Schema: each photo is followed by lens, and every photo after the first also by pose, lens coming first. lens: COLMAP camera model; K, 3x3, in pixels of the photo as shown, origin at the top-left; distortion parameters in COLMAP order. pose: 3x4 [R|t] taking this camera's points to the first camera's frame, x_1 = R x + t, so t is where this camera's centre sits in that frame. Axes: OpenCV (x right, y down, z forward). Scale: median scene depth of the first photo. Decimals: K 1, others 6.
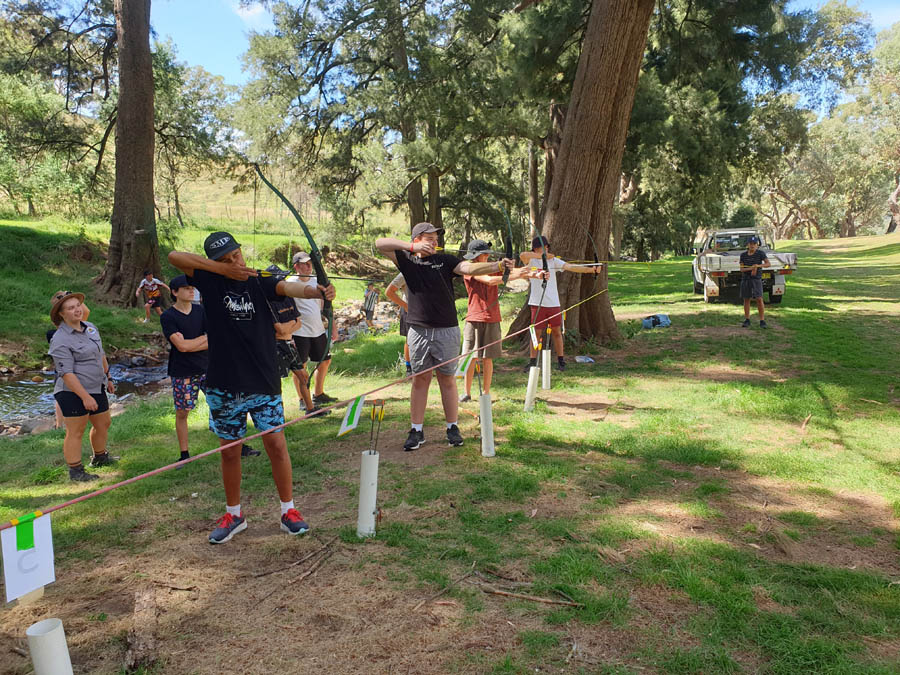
lens RADIAL K [[723.2, 0, 433.4], [0, 723.2, 316.8], [0, 0, 1]] dist [0.000240, 0.022889]
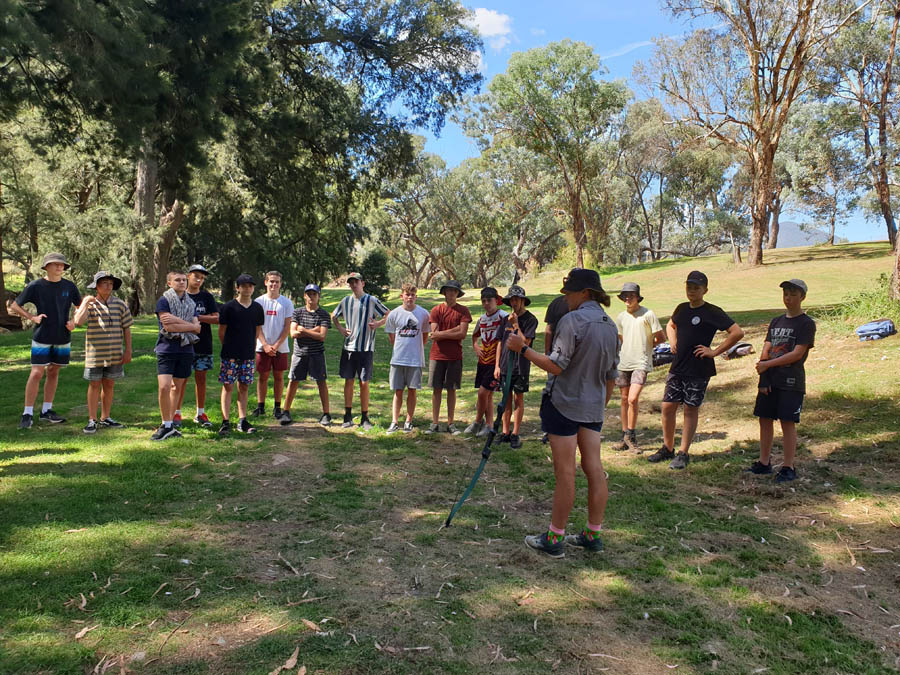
lens RADIAL K [[723.2, 0, 447.6], [0, 723.2, 342.6], [0, 0, 1]] dist [0.000240, 0.022889]
pose [[0.895868, -0.009957, 0.444208, 0.213977], [0.022633, 0.999474, -0.023241, -0.029044], [-0.443743, 0.030874, 0.895622, 0.305845]]
